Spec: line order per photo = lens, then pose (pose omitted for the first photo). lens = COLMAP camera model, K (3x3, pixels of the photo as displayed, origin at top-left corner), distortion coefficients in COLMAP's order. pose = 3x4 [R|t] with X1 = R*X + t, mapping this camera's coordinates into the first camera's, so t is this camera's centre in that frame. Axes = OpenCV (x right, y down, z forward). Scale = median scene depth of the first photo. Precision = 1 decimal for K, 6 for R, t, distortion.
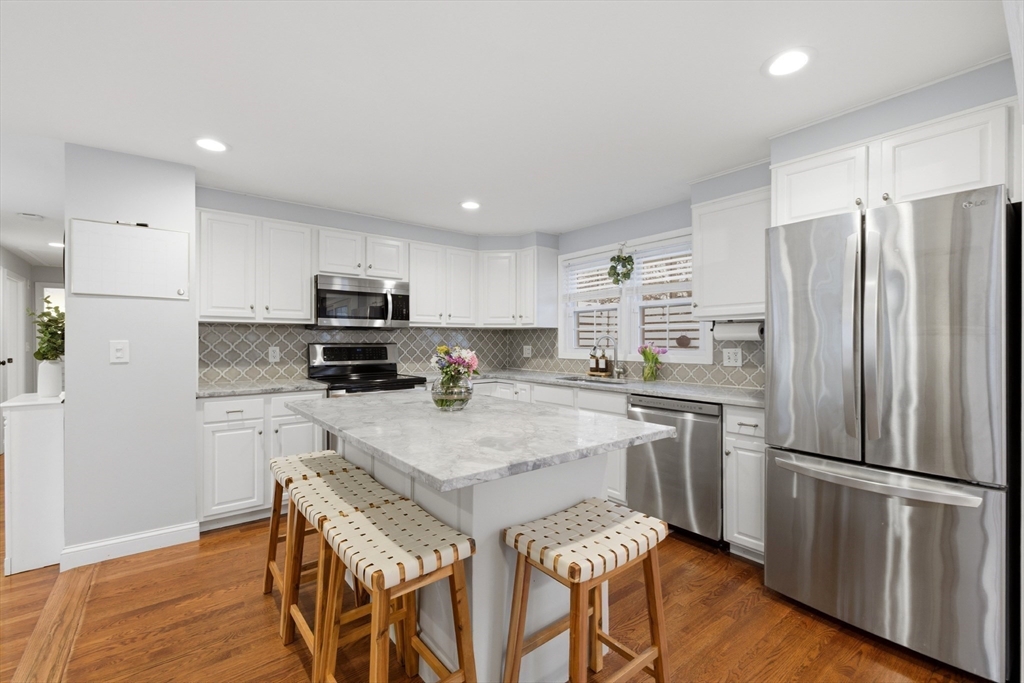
lens RADIAL K [[434.1, 0, 512.0], [0, 434.1, 341.5], [0, 0, 1]] dist [0.002040, 0.000033]
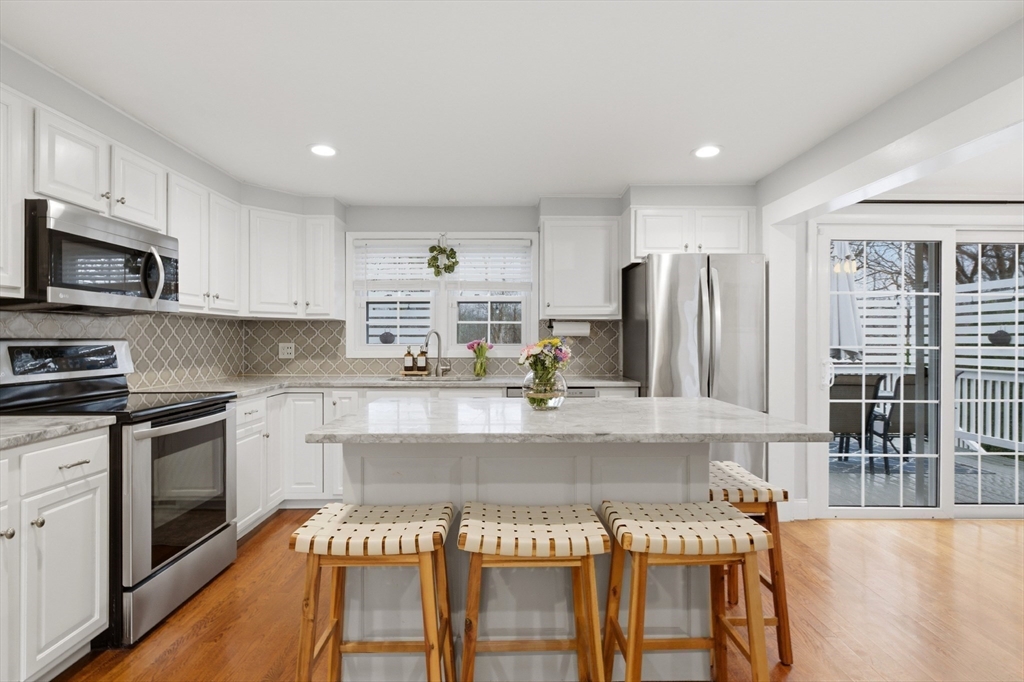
lens RADIAL K [[499.7, 0, 512.0], [0, 499.7, 341.0], [0, 0, 1]] dist [-0.000785, -0.000398]
pose [[0.613615, -0.002157, 0.789602, -0.510753], [0.001284, 0.999998, 0.001733, 0.006532], [-0.789604, -0.000049, 0.613617, 0.208476]]
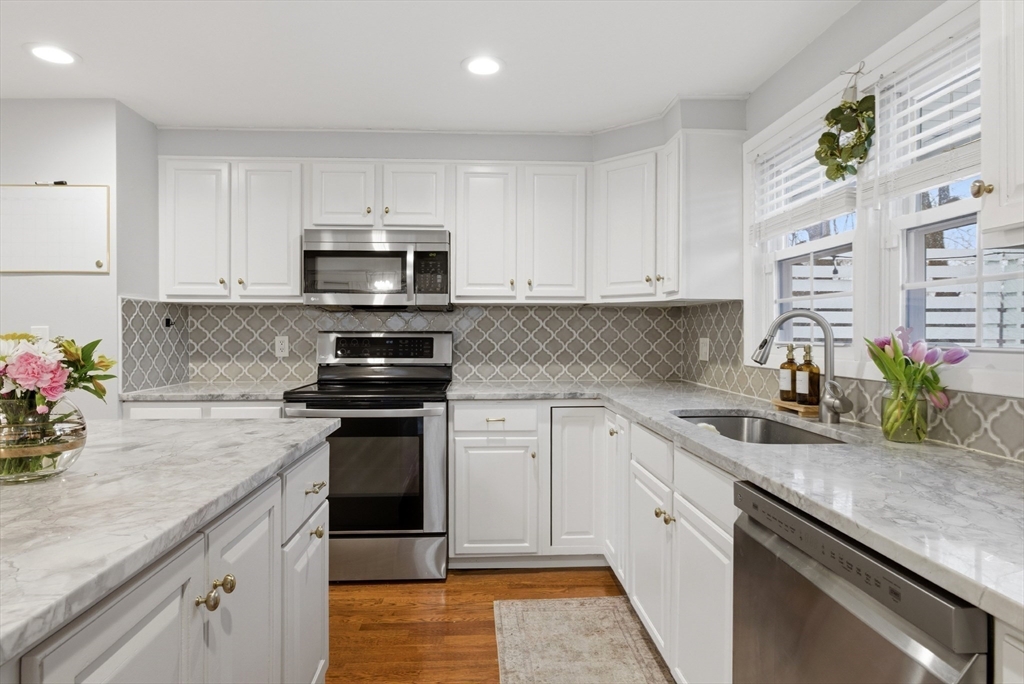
lens RADIAL K [[570.8, 0, 512.0], [0, 570.8, 342.0], [0, 0, 1]] dist [-0.003273, -0.001290]
pose [[0.813785, 0.011218, -0.581058, 0.300225], [-0.002333, 0.999869, 0.016036, 0.005428], [0.581162, -0.011694, 0.813704, 0.416198]]
